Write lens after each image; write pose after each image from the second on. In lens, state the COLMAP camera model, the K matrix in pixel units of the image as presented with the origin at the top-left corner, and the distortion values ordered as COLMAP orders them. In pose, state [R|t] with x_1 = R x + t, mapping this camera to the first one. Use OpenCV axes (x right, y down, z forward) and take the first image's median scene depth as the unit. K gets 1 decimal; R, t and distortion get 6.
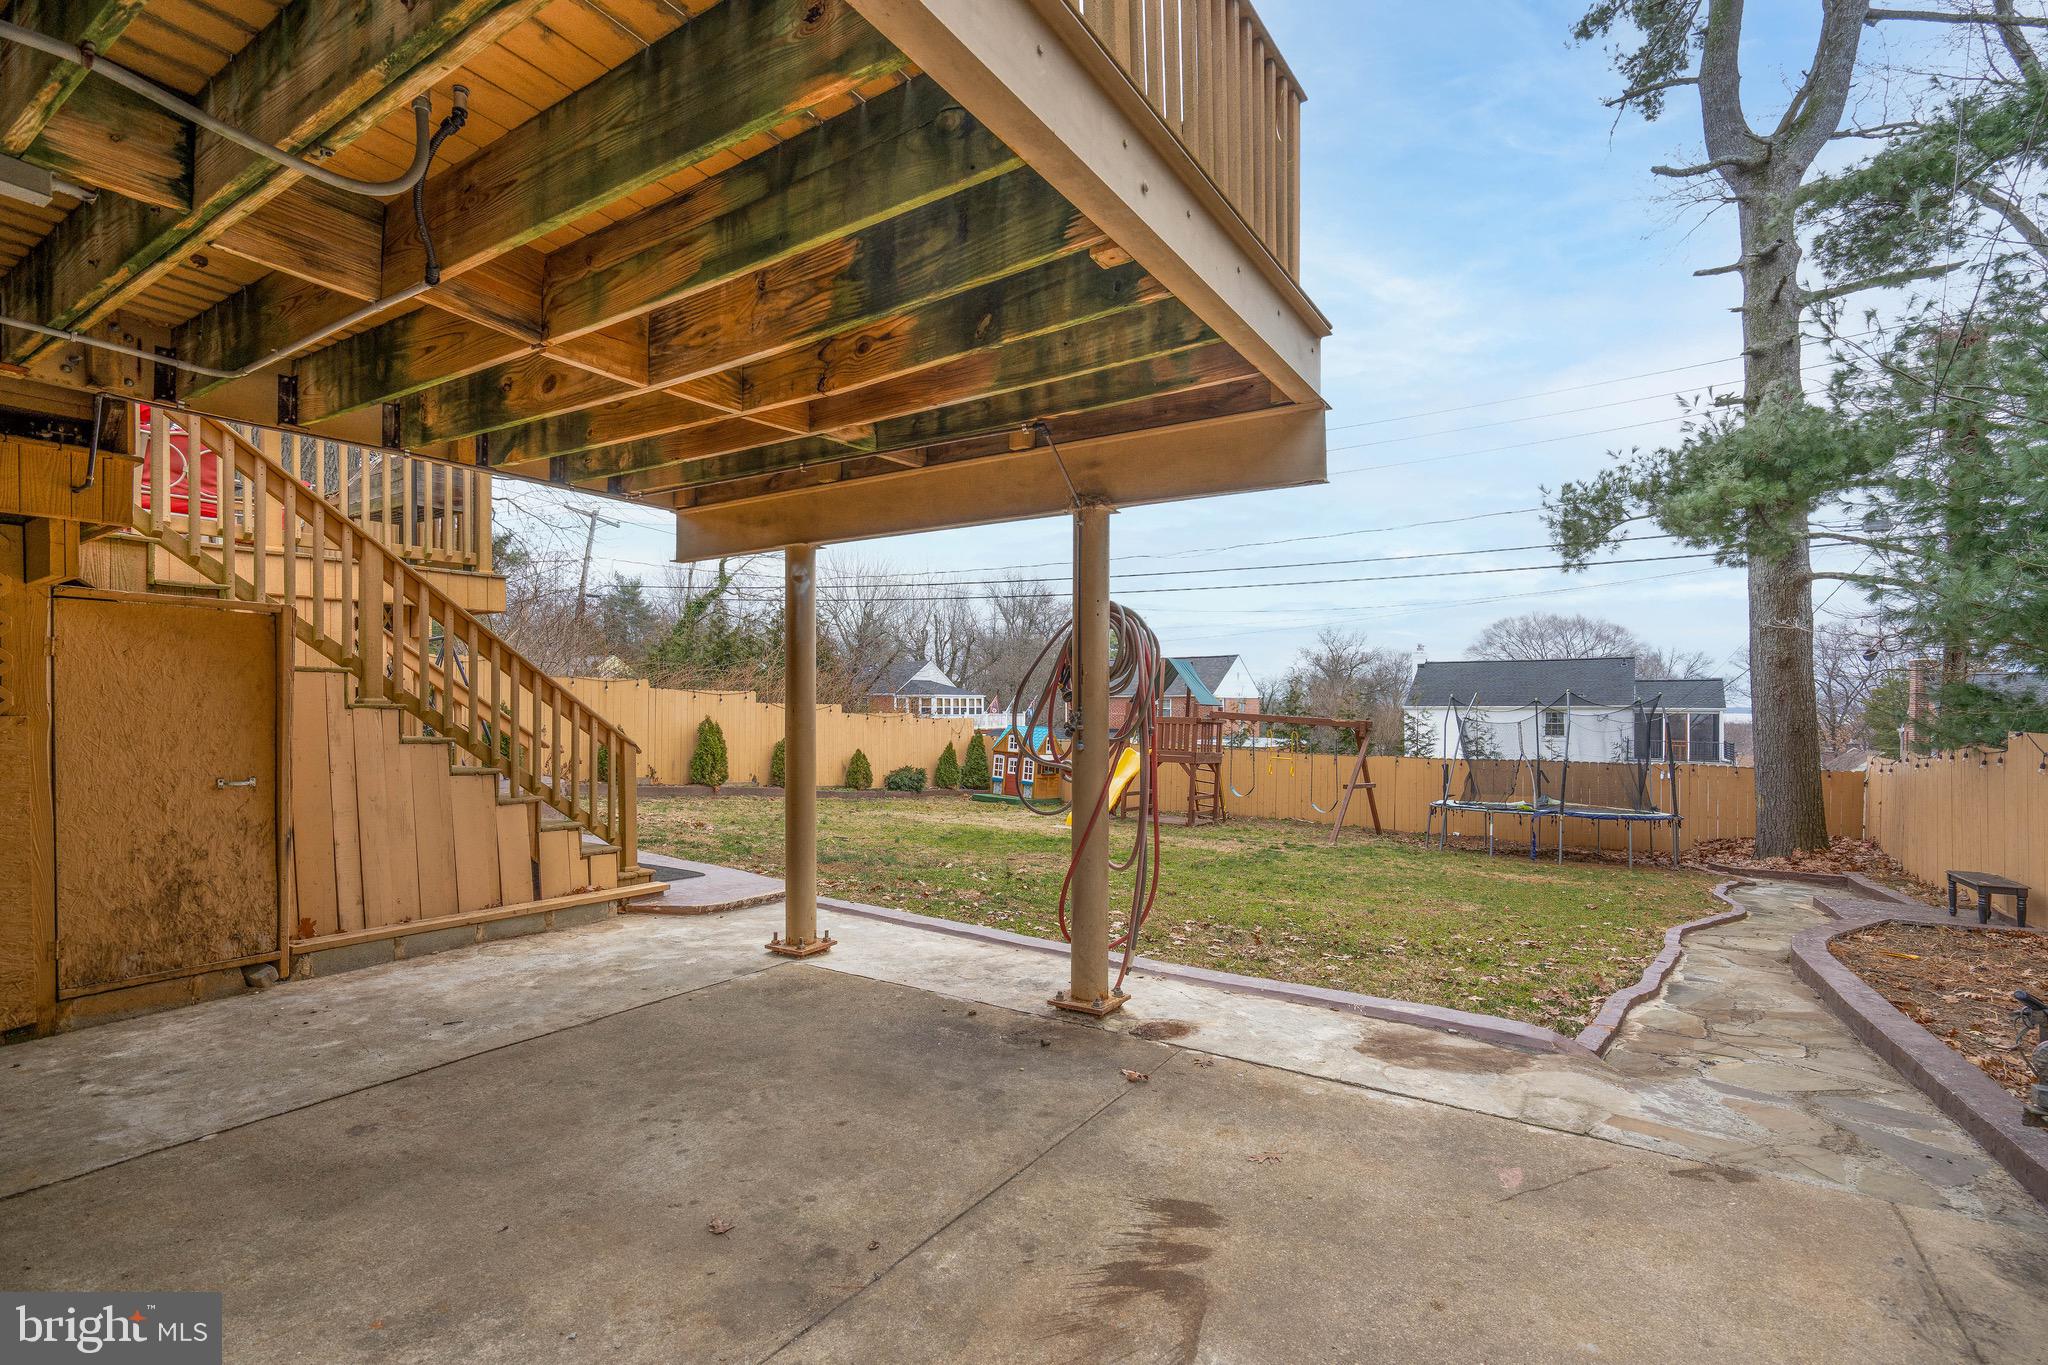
lens RADIAL K [[952.8, 0, 1021.4], [0, 952.8, 715.6], [0, 0, 1]] dist [-0.001001, -0.000165]
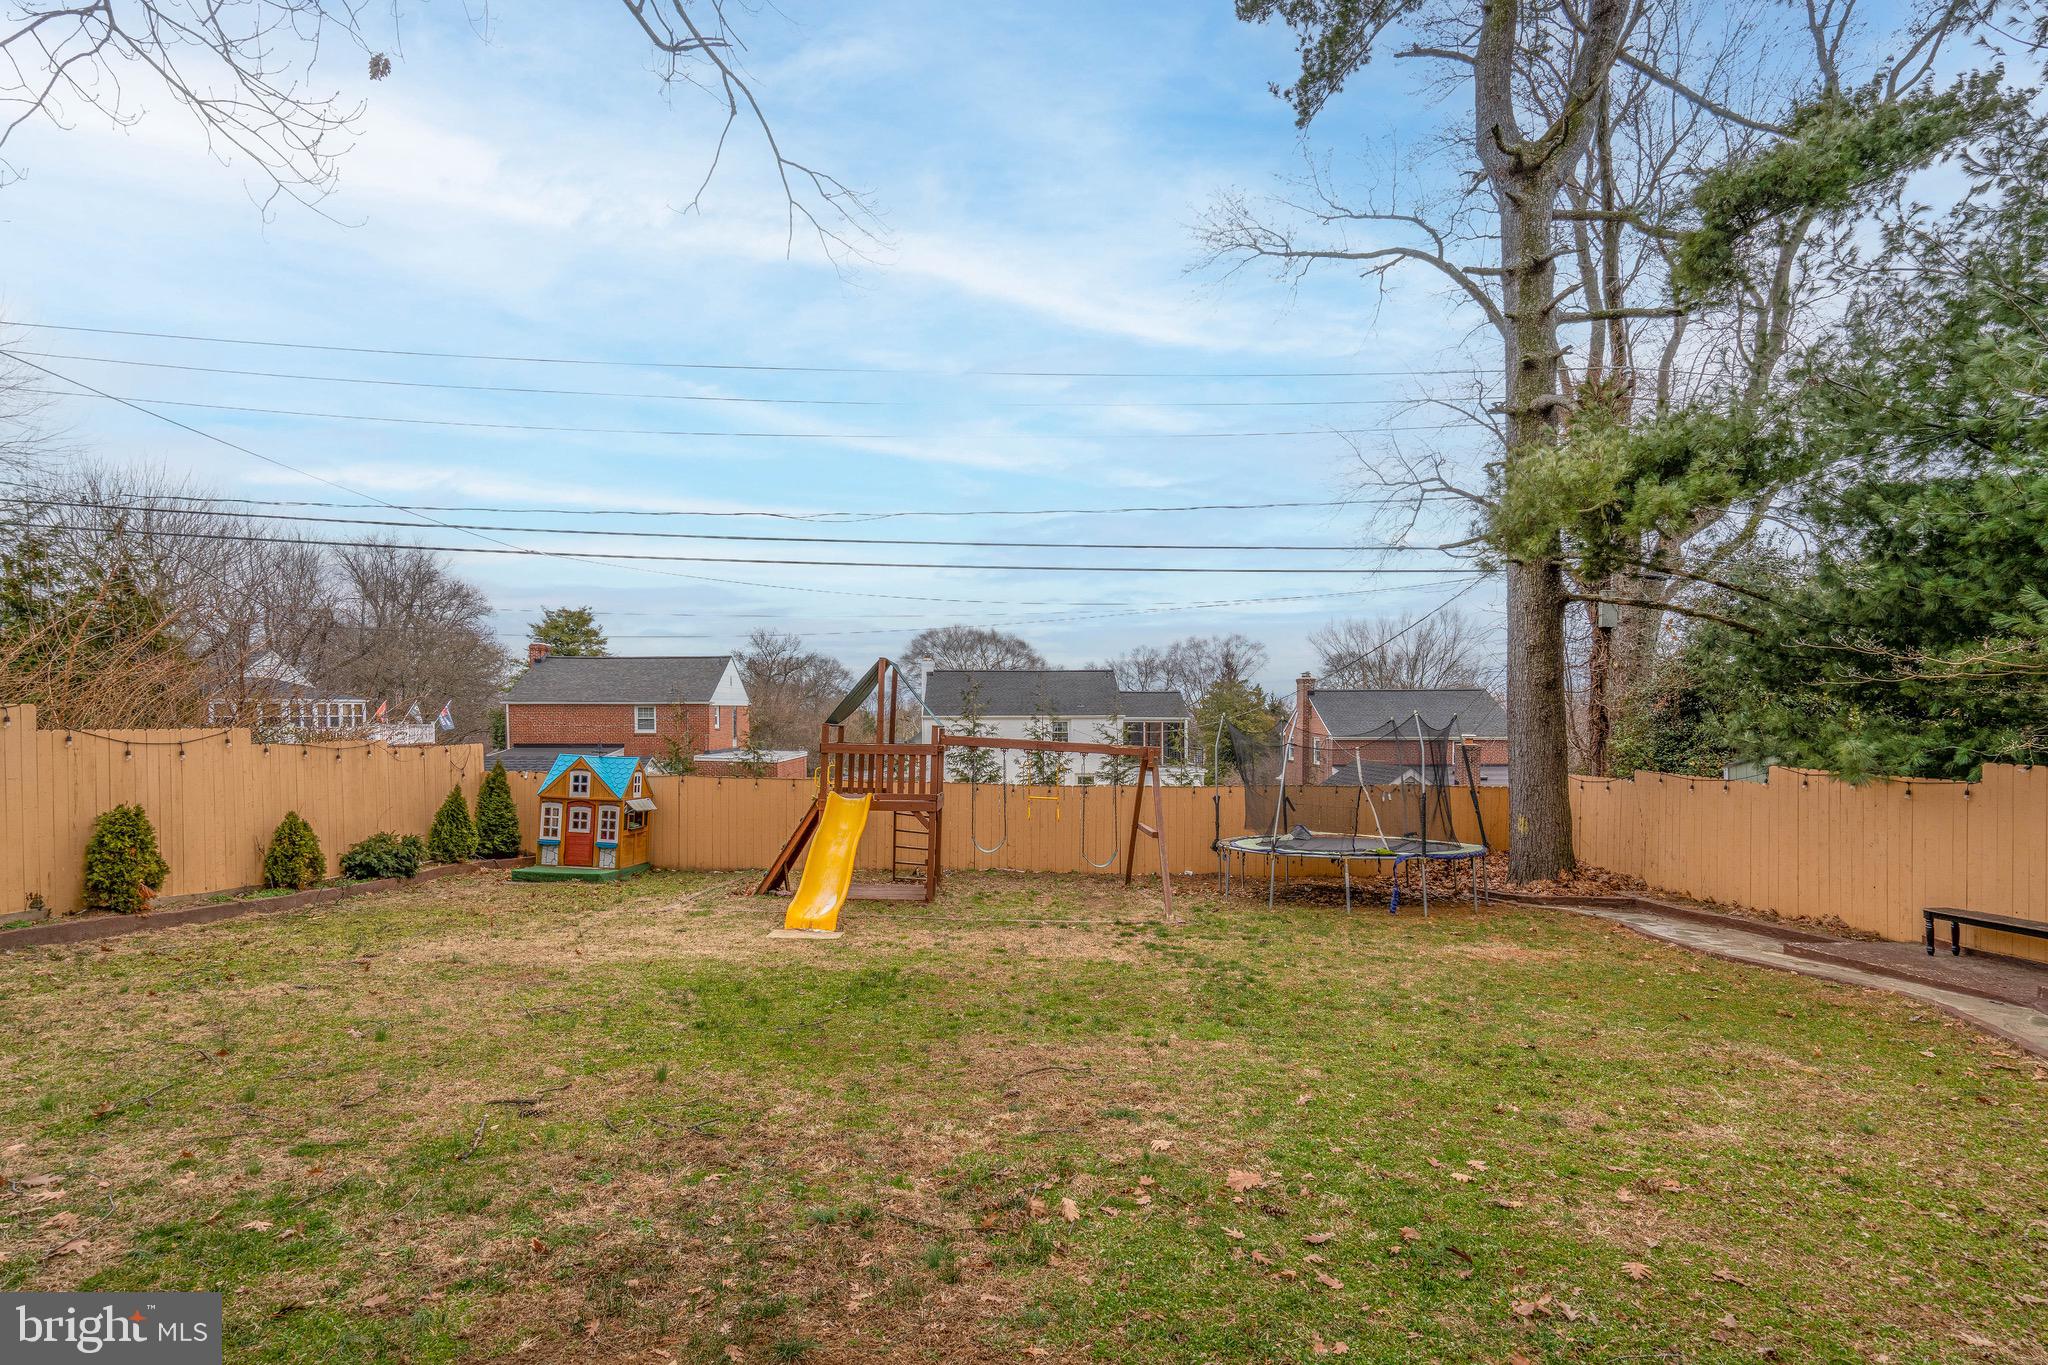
lens RADIAL K [[942.5, 0, 1008.6], [0, 942.5, 739.3], [0, 0, 1]] dist [-0.000577, -0.000023]
pose [[0.817245, -0.017952, 0.576011, -0.141872], [0.005079, 0.999700, 0.023951, -0.015321], [-0.576268, -0.016649, 0.817091, 0.332061]]
